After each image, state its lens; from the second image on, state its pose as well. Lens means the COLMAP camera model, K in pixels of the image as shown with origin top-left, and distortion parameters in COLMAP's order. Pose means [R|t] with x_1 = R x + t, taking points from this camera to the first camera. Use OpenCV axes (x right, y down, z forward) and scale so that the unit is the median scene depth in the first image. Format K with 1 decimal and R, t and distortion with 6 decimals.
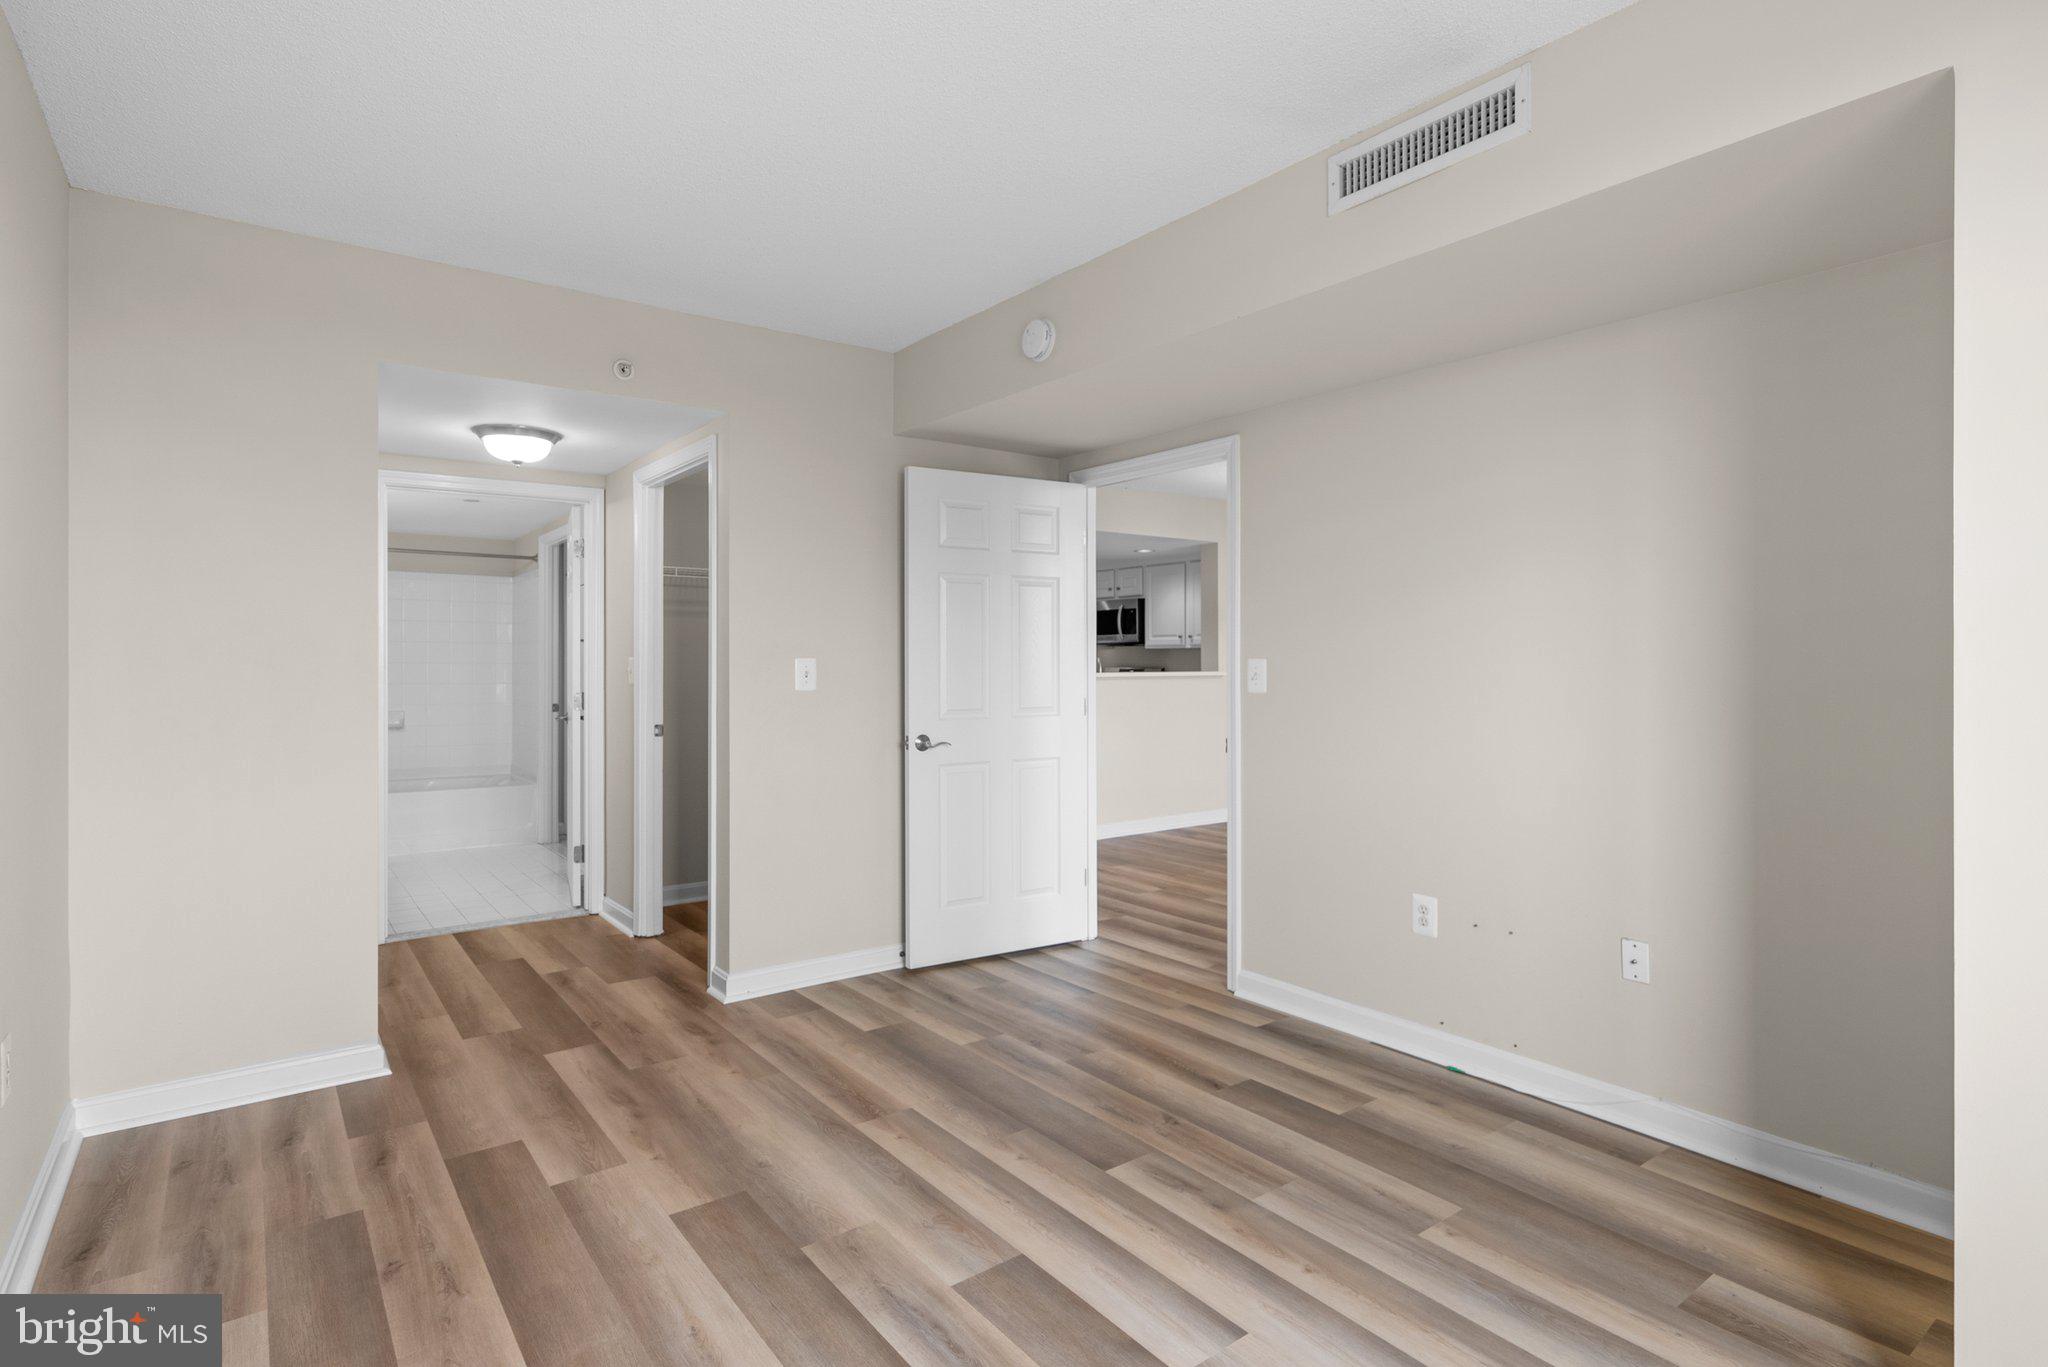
lens RADIAL K [[981.4, 0, 1019.3], [0, 981.4, 664.6], [0, 0, 1]] dist [0.000537, 0.001631]
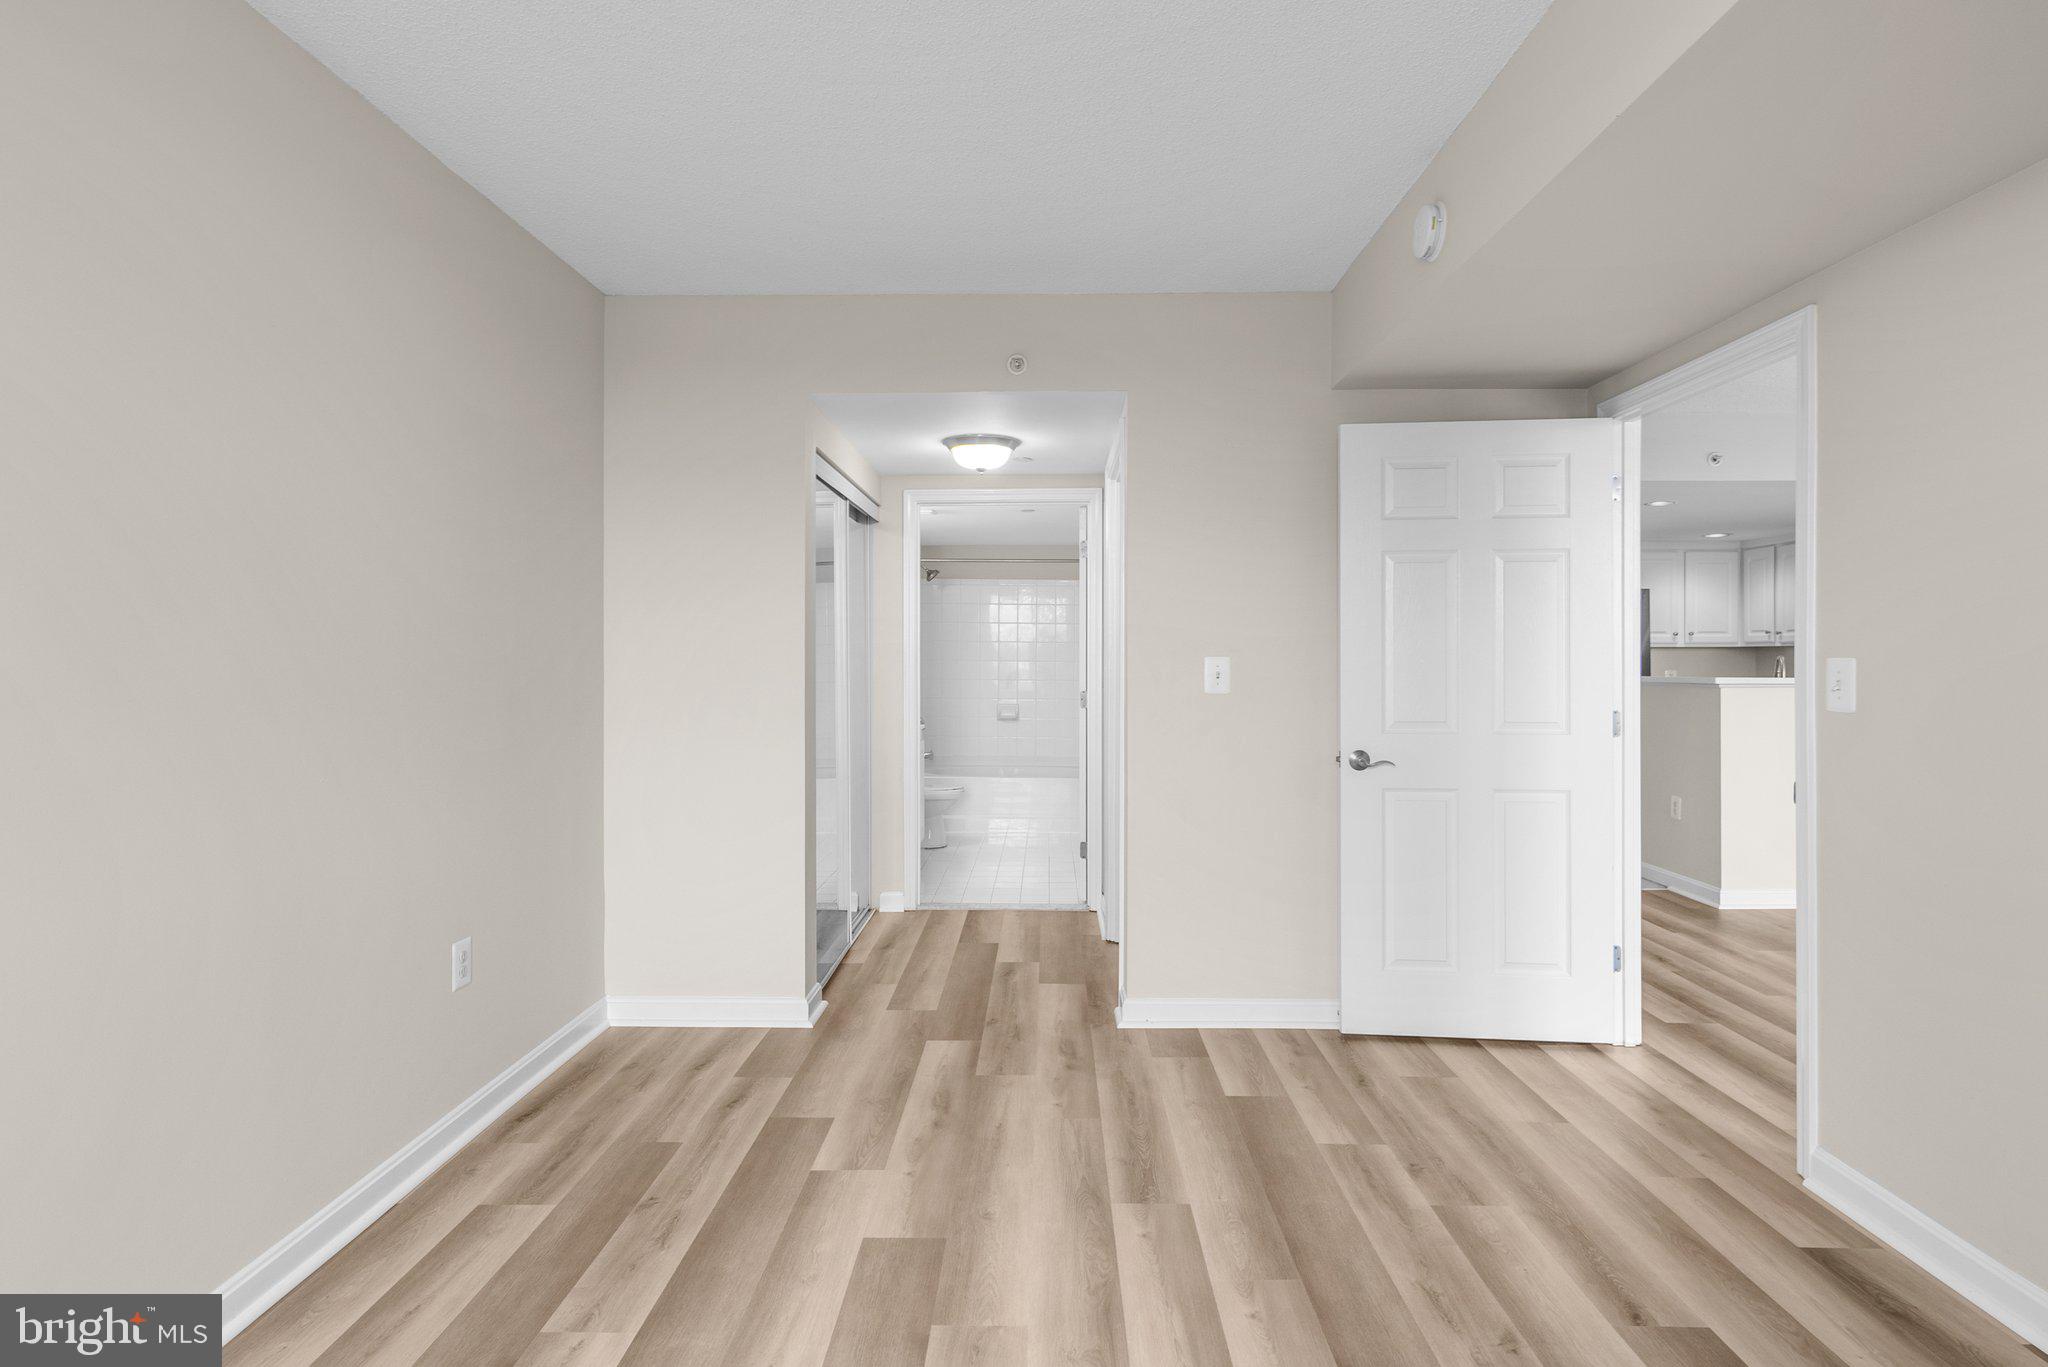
lens RADIAL K [[1030.8, 0, 1026.8], [0, 1030.8, 663.7], [0, 0, 1]] dist [-0.000097, 0.002385]
pose [[0.807747, 0.003601, -0.589518, 0.223817], [-0.004256, 0.999991, 0.000276, 0.000095], [0.589514, 0.002286, 0.807755, 0.173292]]
